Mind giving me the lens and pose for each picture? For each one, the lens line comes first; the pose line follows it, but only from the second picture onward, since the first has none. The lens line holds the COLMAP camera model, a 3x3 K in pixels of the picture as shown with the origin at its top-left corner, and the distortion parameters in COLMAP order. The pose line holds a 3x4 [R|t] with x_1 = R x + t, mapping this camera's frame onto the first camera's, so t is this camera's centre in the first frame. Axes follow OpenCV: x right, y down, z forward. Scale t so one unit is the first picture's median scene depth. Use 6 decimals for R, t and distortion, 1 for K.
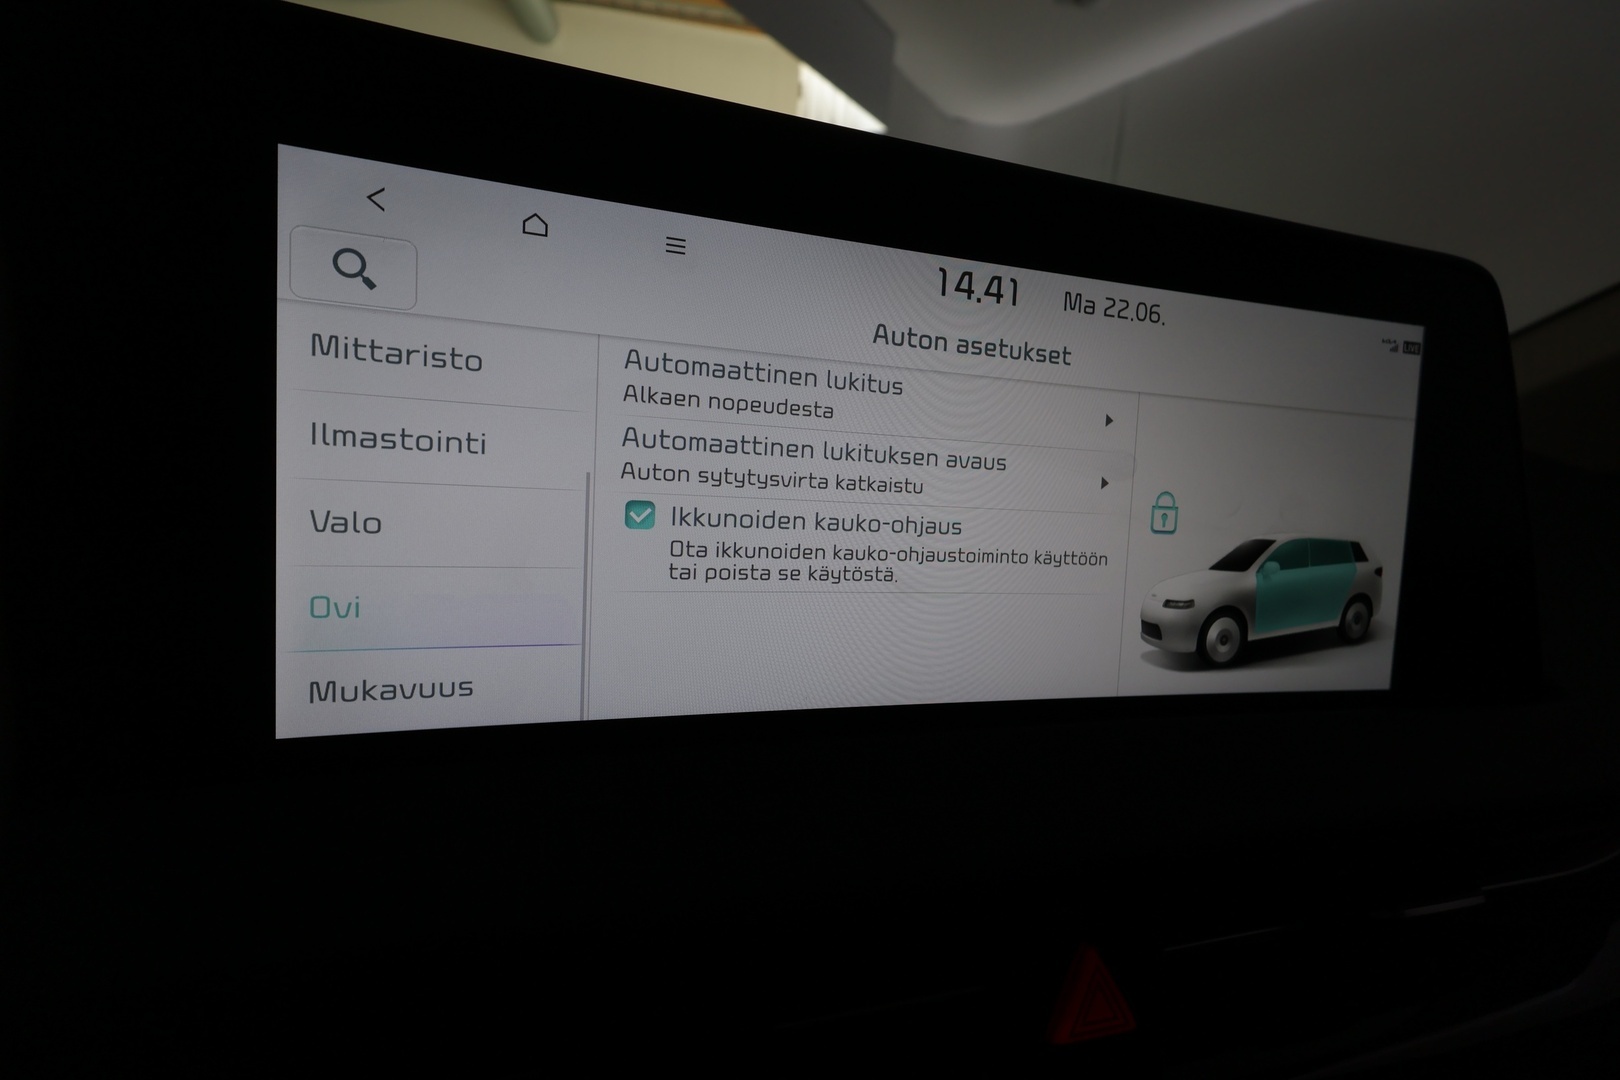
lens RADIAL K [[760.0, 0, 810.0], [0, 760.0, 540.0], [0, 0, 1]] dist [-0.002550, -0.000020]
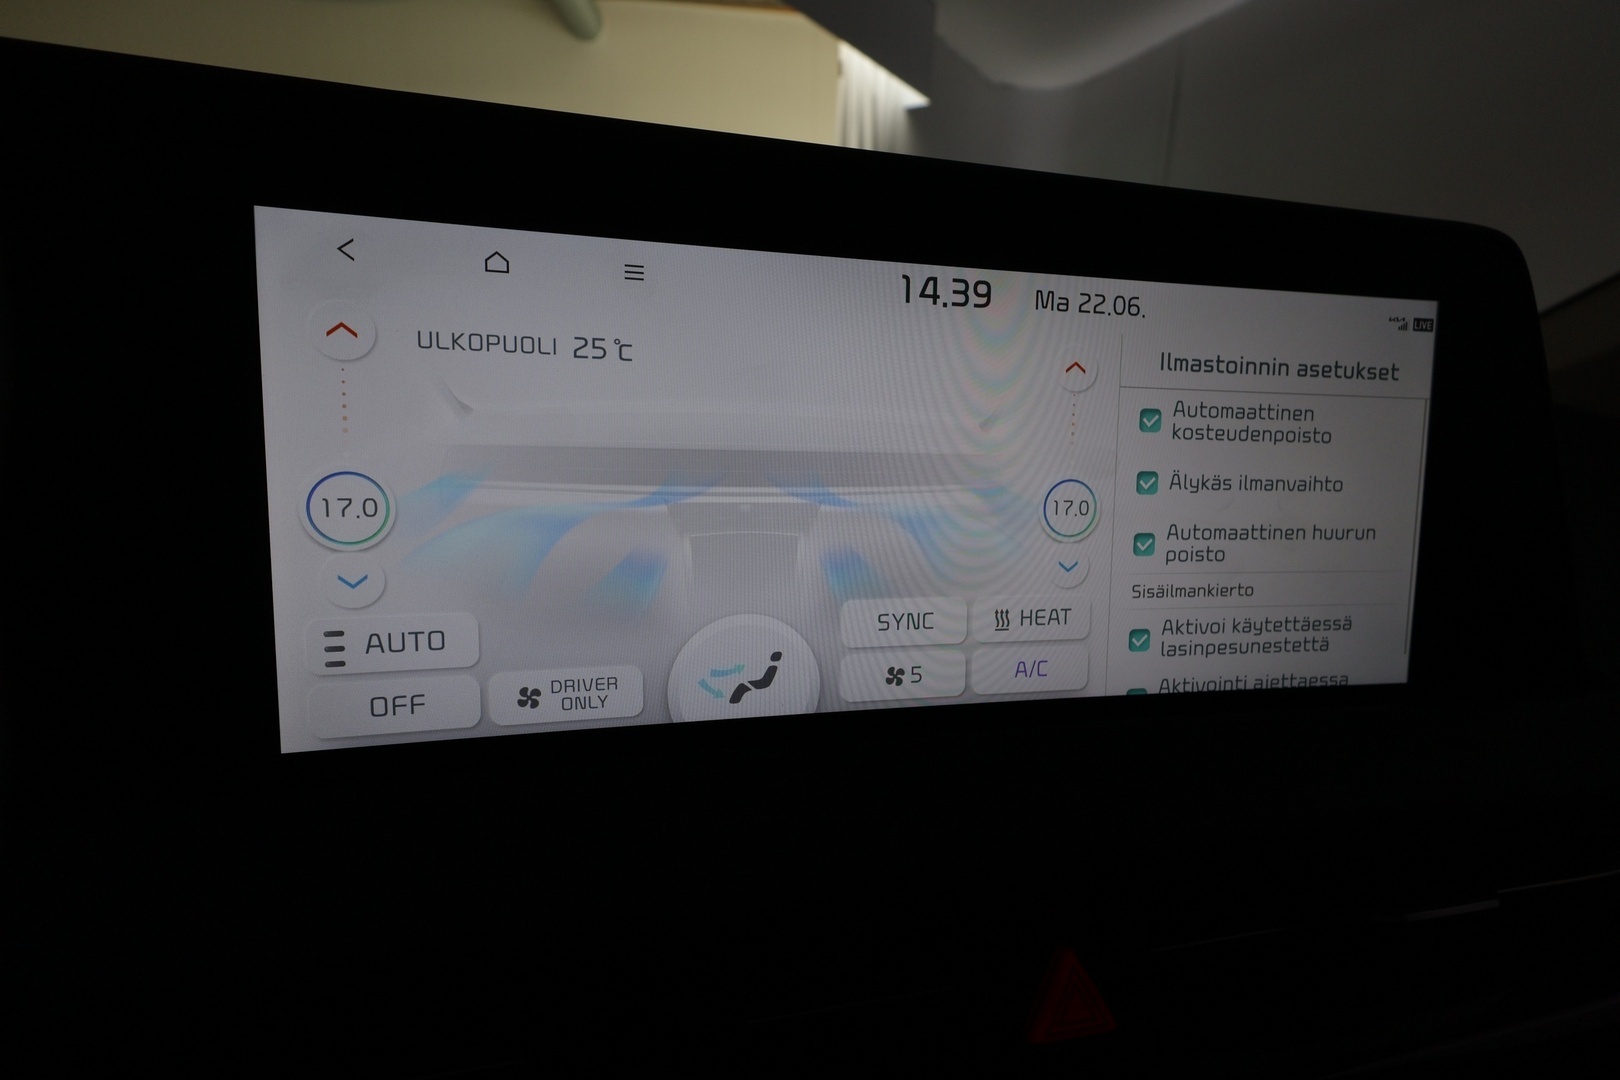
lens RADIAL K [[760.0, 0, 810.0], [0, 760.0, 540.0], [0, 0, 1]] dist [-0.002550, -0.000020]
pose [[0.996206, -0.028653, -0.082177, 0.119326], [0.030574, 0.999286, 0.022215, -0.034845], [0.081482, -0.024643, 0.996370, -0.015912]]
